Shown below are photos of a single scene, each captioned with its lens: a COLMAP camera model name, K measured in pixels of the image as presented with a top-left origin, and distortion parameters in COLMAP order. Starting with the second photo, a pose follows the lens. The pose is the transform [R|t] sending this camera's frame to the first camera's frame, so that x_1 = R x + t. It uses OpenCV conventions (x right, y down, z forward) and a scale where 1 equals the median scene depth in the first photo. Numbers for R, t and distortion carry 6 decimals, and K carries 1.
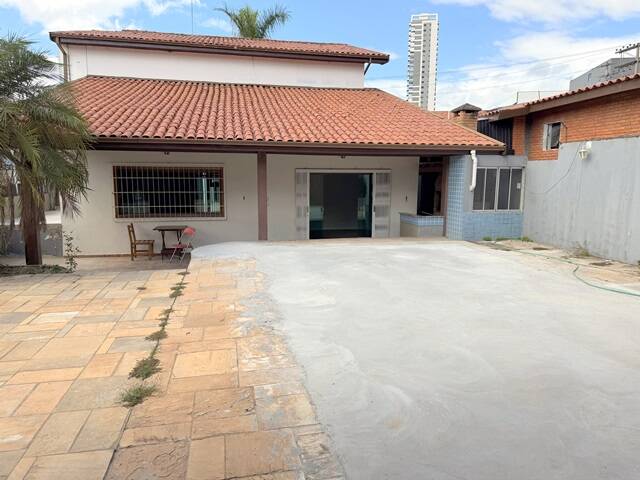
lens RADIAL K [[453.0, 0, 317.0], [0, 453.0, 238.6], [0, 0, 1]] dist [0.040074, -0.048336]
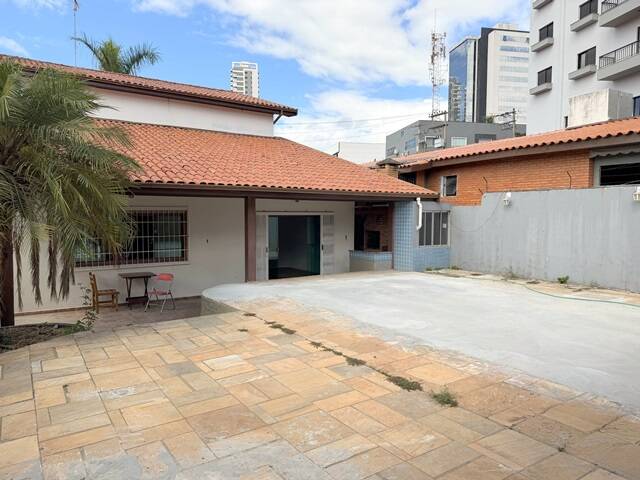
lens RADIAL K [[453.0, 0, 315.7], [0, 453.0, 246.0], [0, 0, 1]] dist [0.040074, -0.048336]
pose [[0.927383, -0.030975, 0.372830, -0.350311], [0.056434, 0.996746, -0.057563, -0.008030], [-0.369834, 0.074423, 0.926112, -0.020953]]
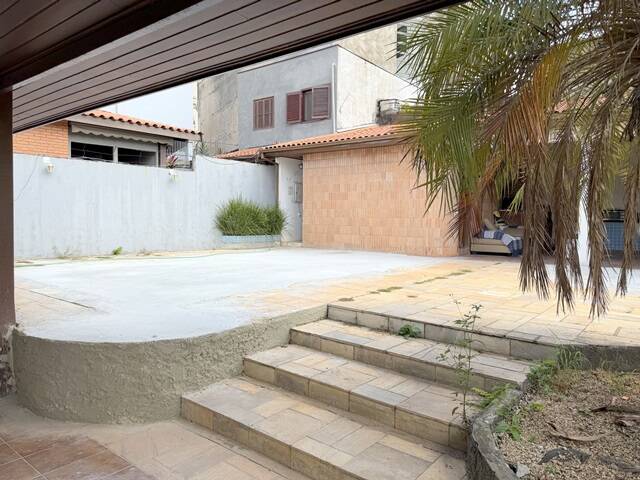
lens RADIAL K [[453.0, 0, 319.9], [0, 453.0, 241.4], [0, 0, 1]] dist [0.040074, -0.048336]
pose [[-0.619211, -0.054973, 0.783298, -0.548928], [0.096668, 0.984621, 0.145519, -0.085455], [-0.779252, 0.165827, -0.604374, 0.938244]]
